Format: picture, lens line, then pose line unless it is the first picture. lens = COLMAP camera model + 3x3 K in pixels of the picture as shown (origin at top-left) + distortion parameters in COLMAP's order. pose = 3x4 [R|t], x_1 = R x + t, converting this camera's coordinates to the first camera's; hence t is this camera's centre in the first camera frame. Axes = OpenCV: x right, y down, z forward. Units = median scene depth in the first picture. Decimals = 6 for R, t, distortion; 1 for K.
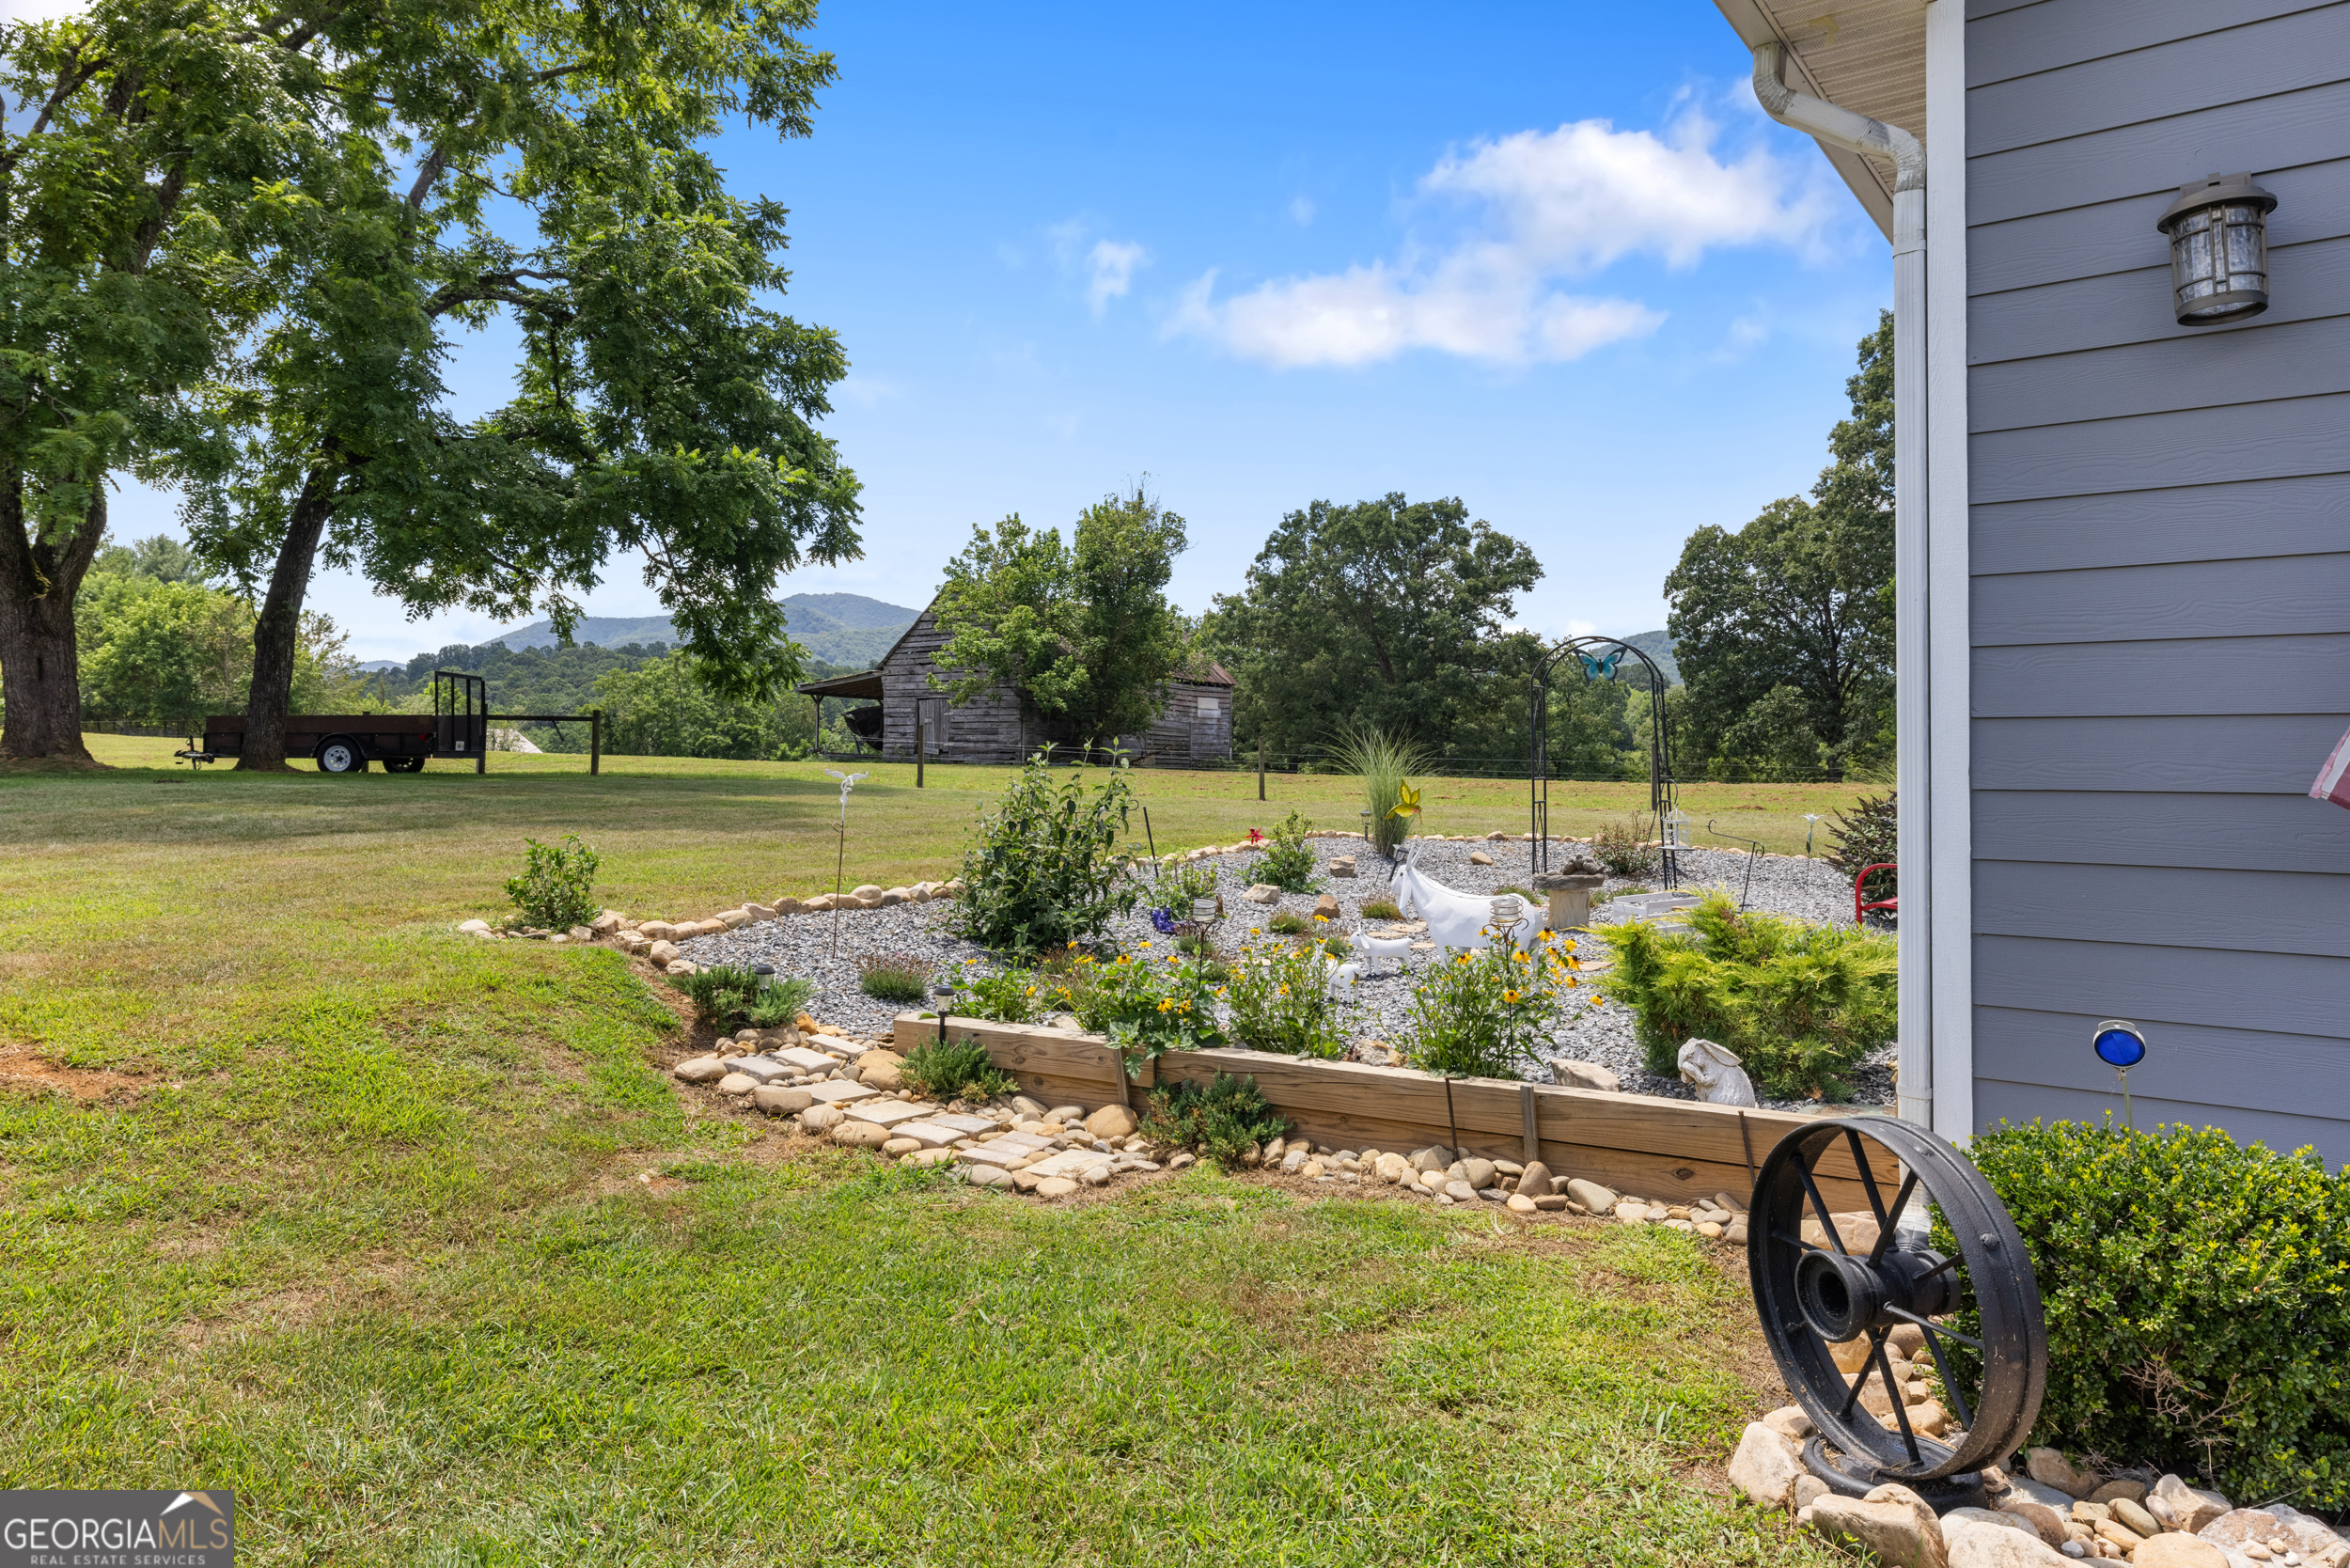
lens RADIAL K [[1509.4, 0, 1175.0], [0, 1509.4, 784.0], [0, 0, 1]] dist [-0.019108, -0.000159]
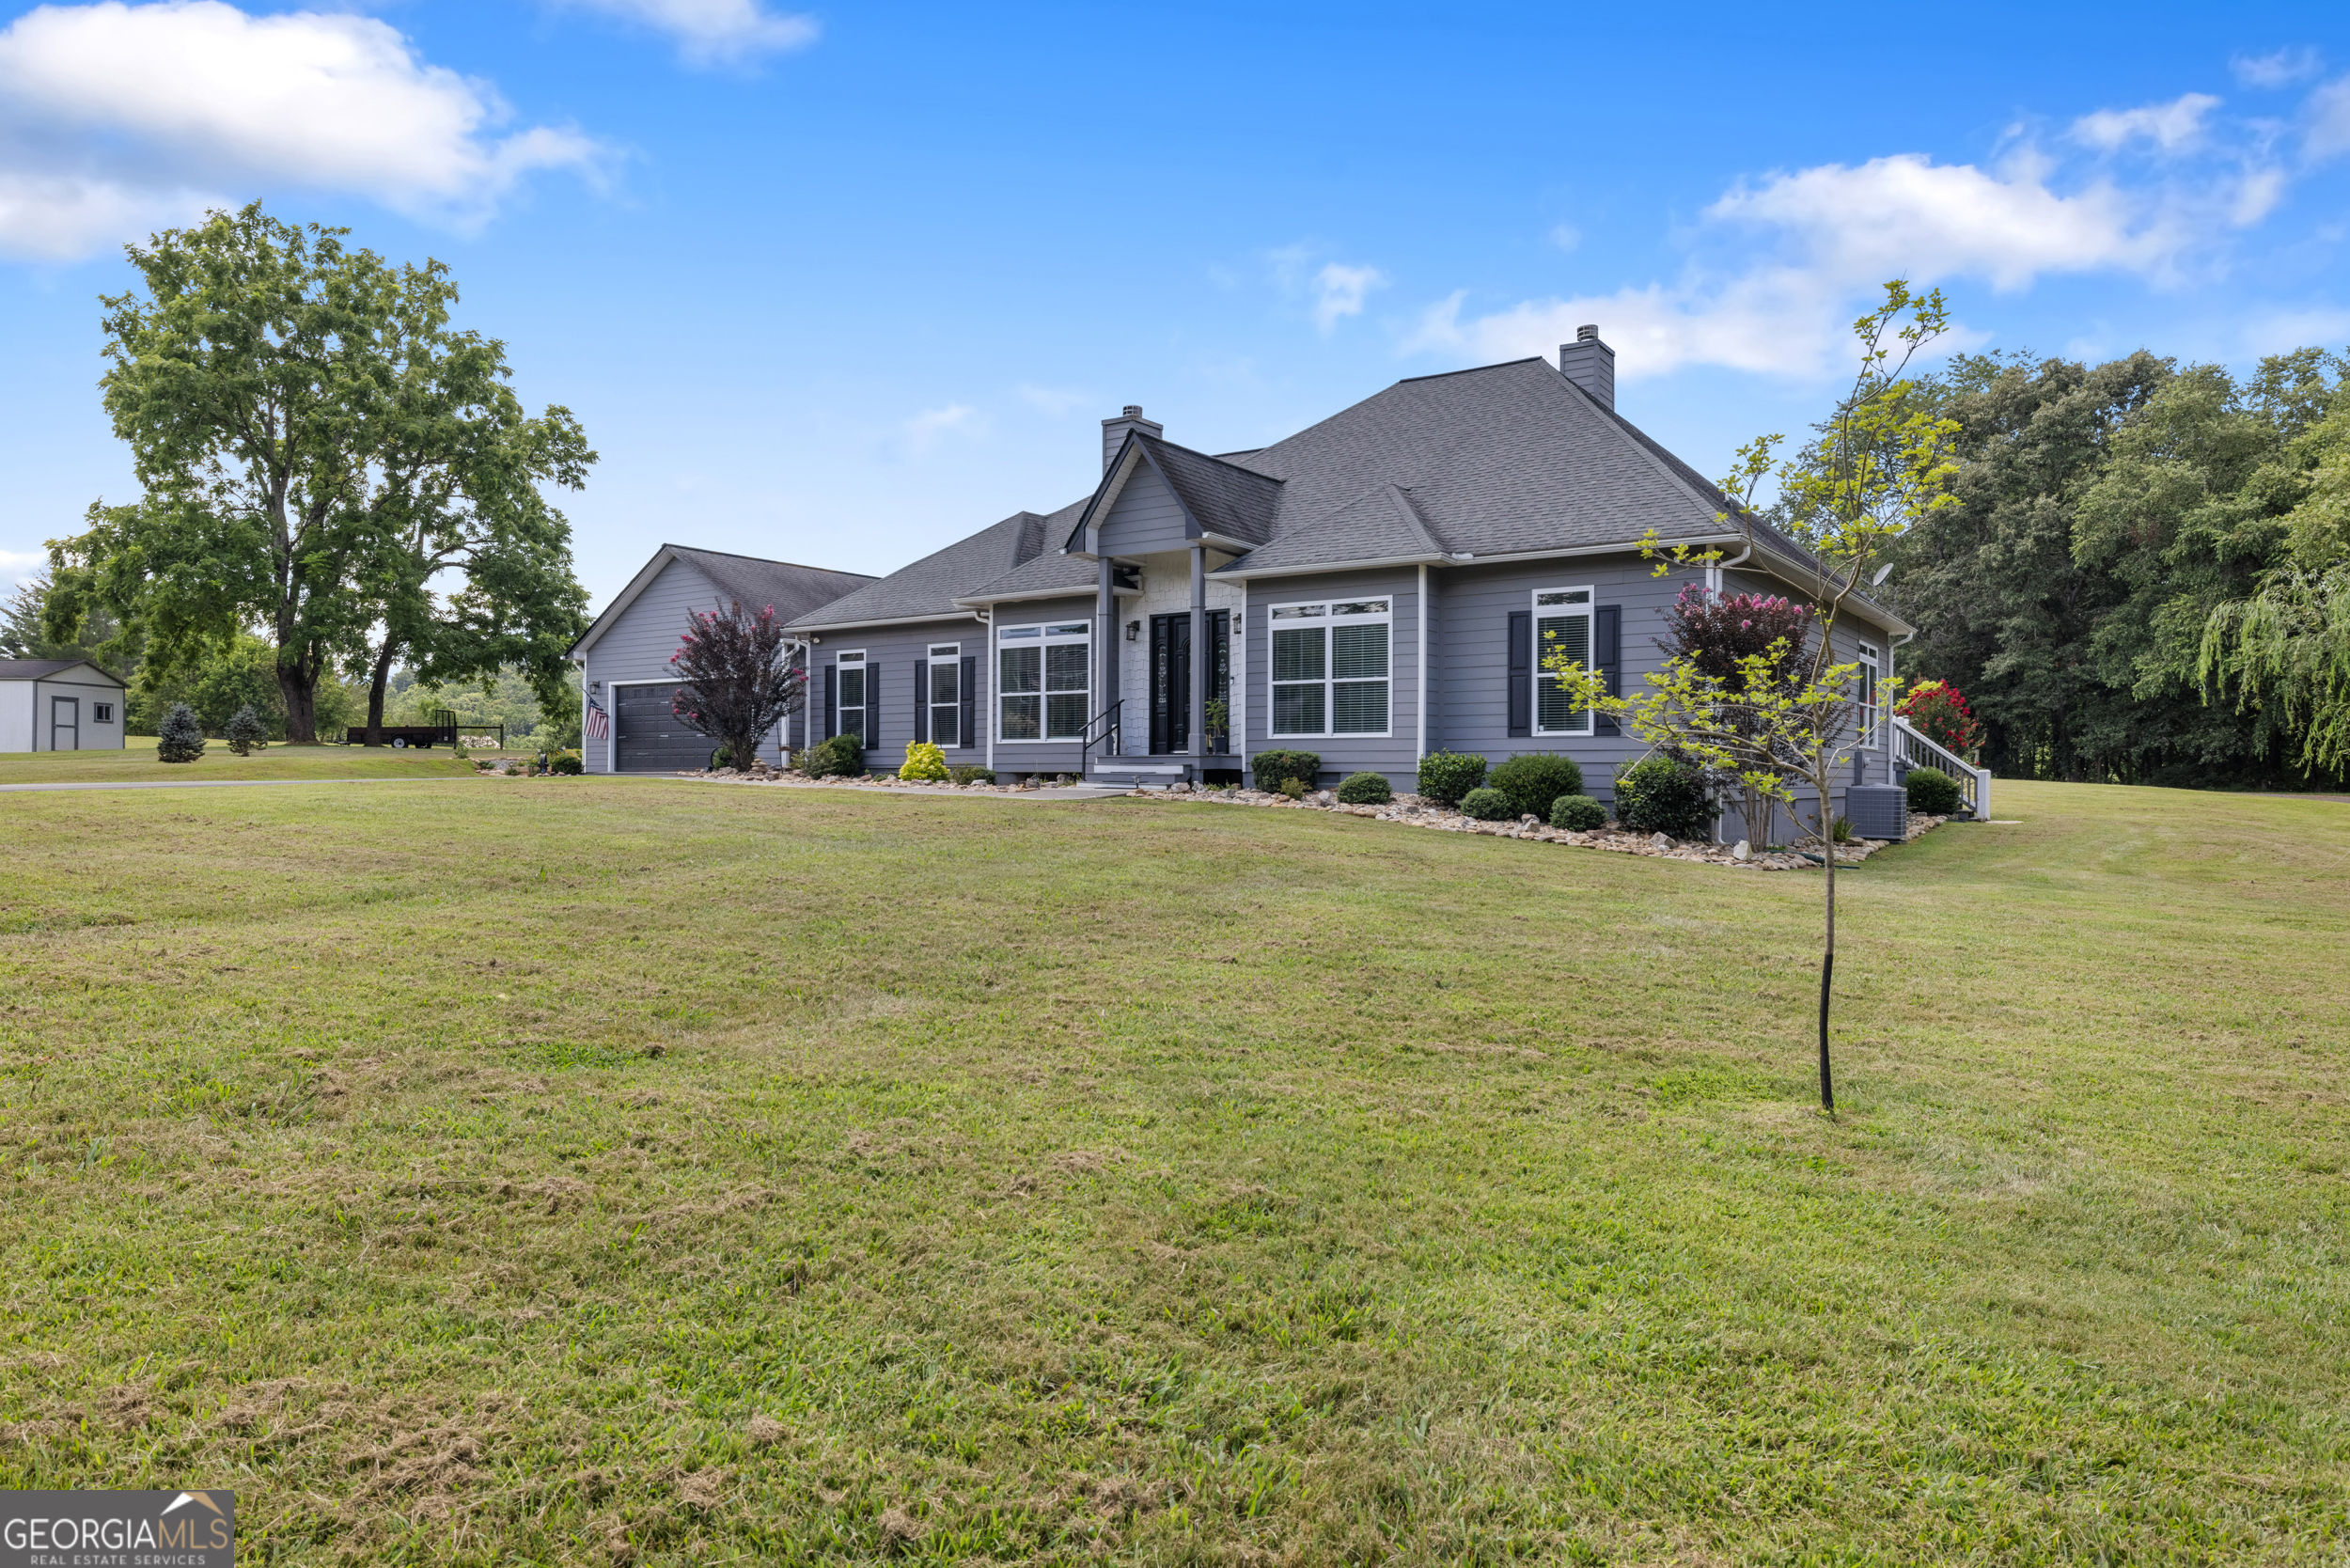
lens RADIAL K [[1449.7, 0, 1175.0], [0, 1449.7, 784.0], [0, 0, 1]] dist [0.001154, 0.000321]
pose [[0.999853, -0.008159, 0.015102, 0.375359], [0.008153, 0.999967, 0.000403, 0.029392], [-0.015105, -0.000280, 0.999886, -0.759781]]
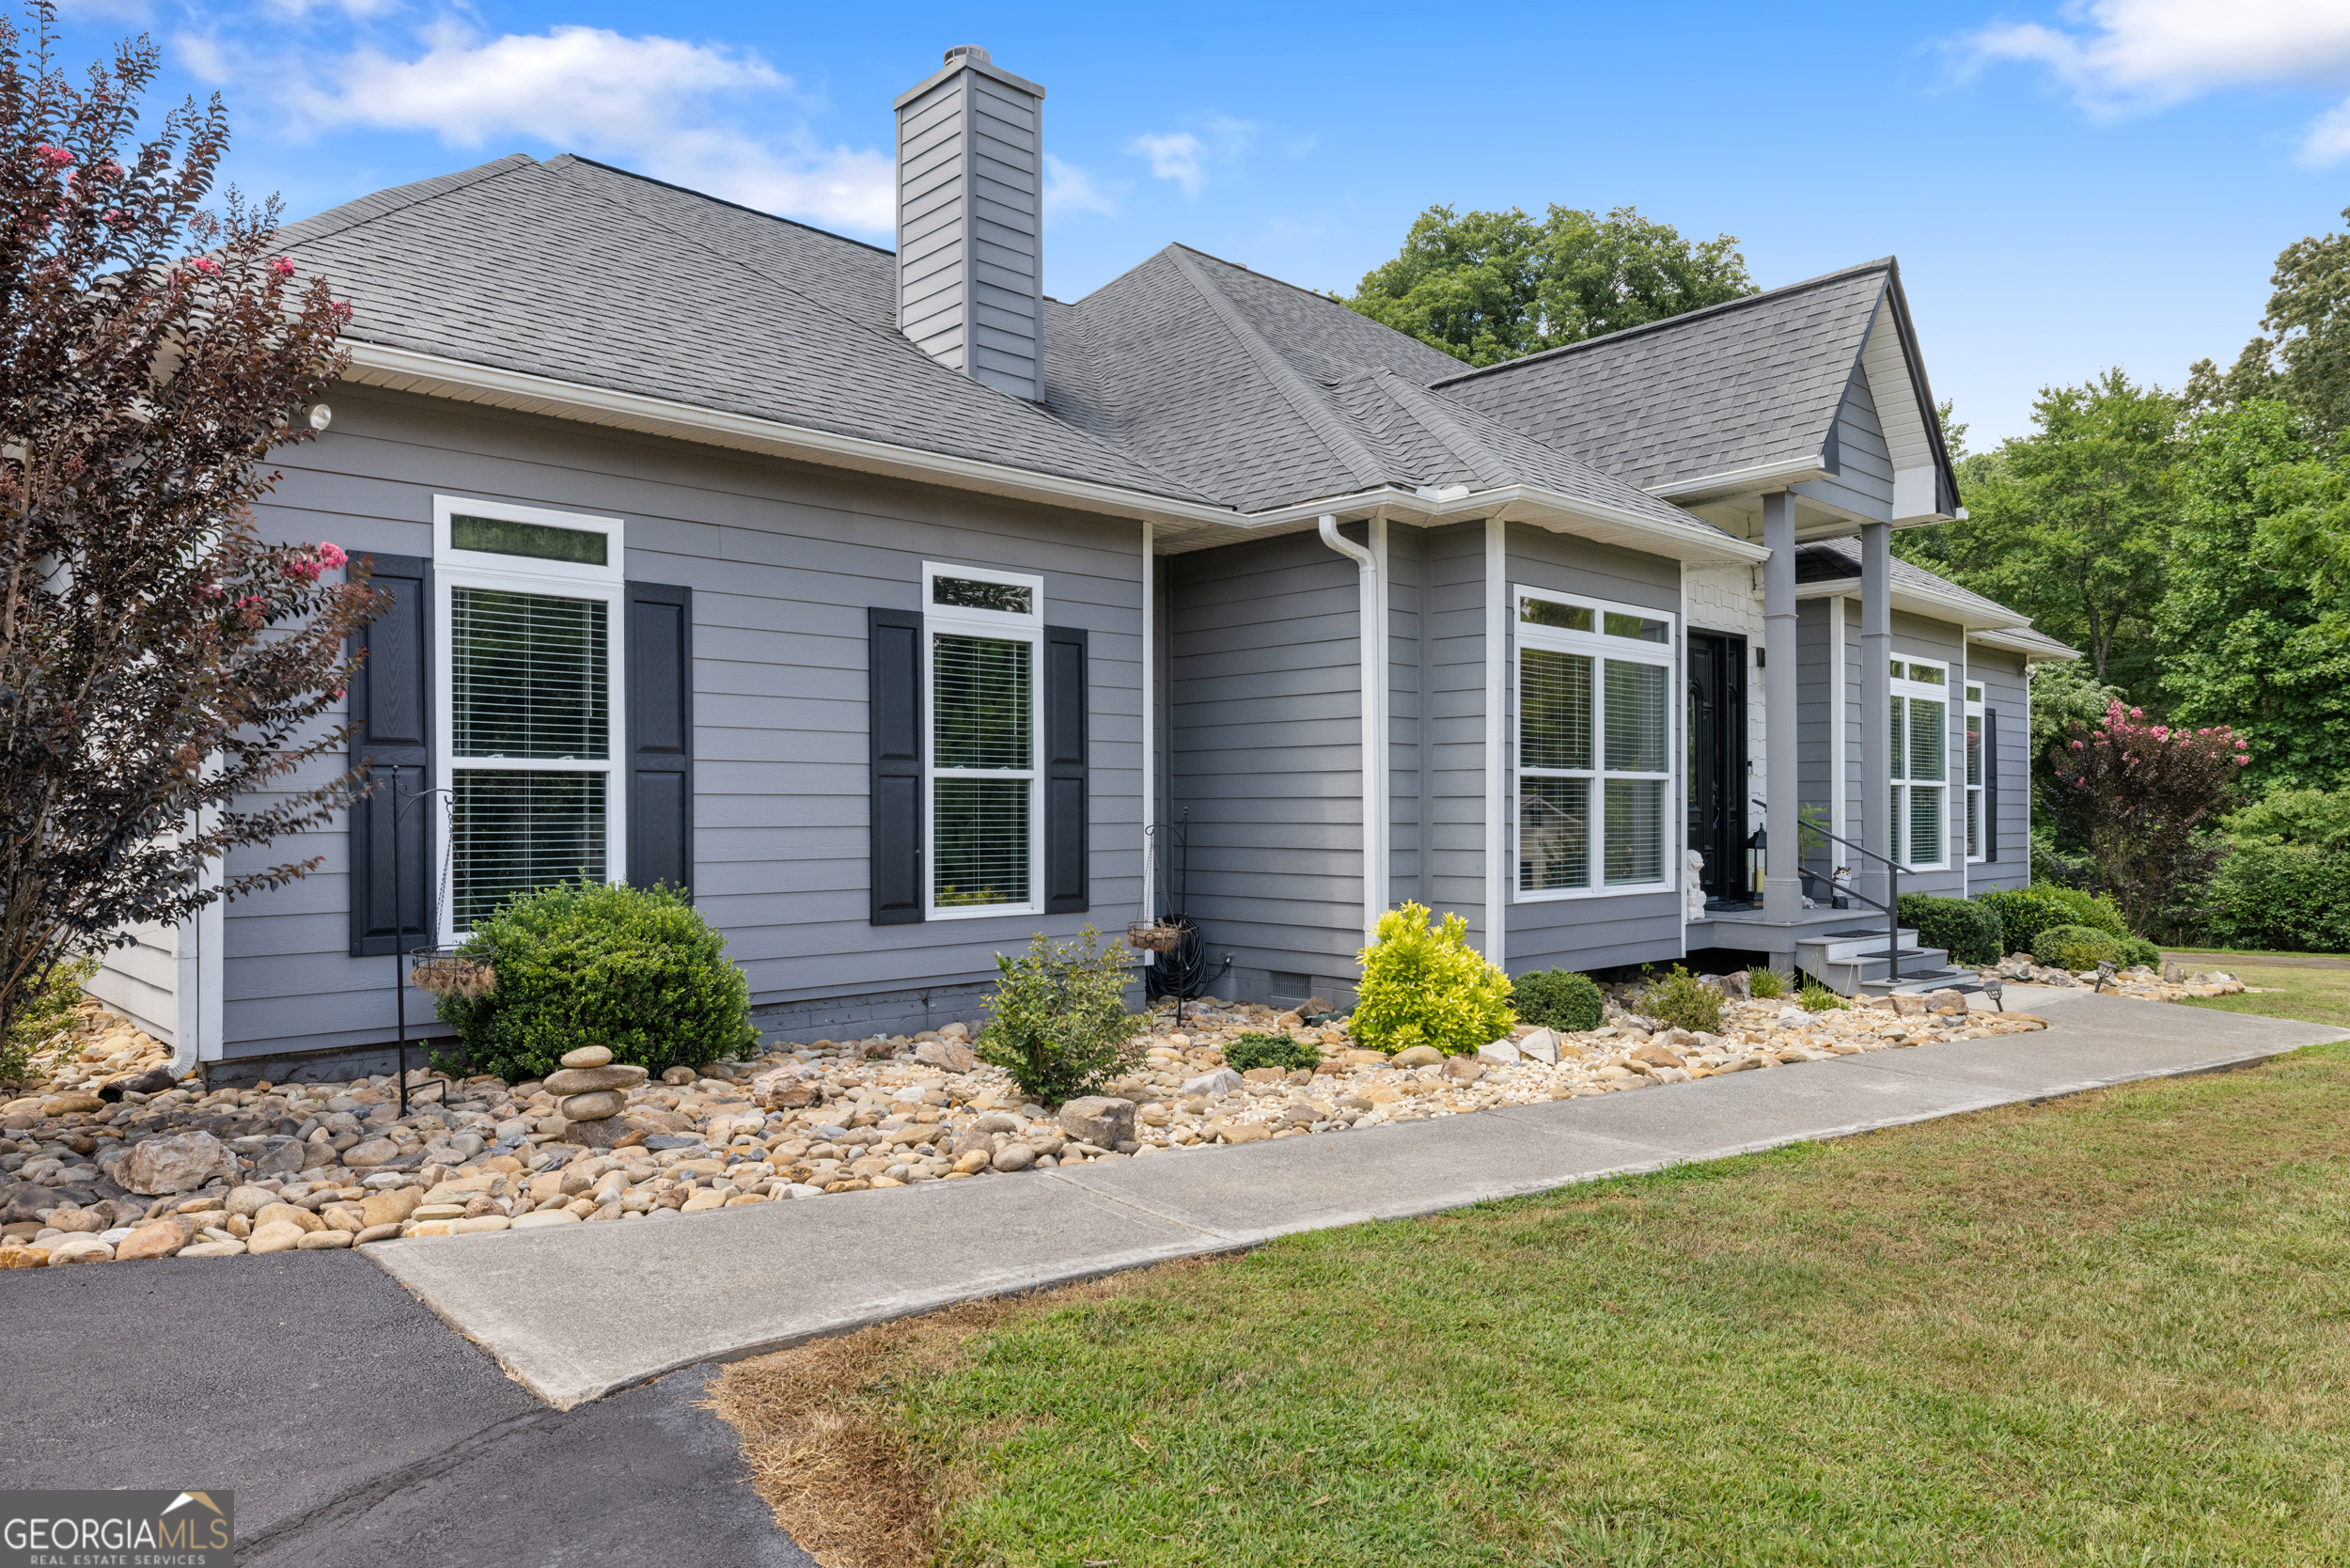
lens RADIAL K [[1509.4, 0, 1175.0], [0, 1509.4, 784.0], [0, 0, 1]] dist [-0.019108, -0.000159]
pose [[0.167899, 0.004131, 0.985796, 0.093899], [0.007986, 0.999953, -0.005551, -0.002926], [-0.985772, 0.008805, 0.167858, -0.184096]]
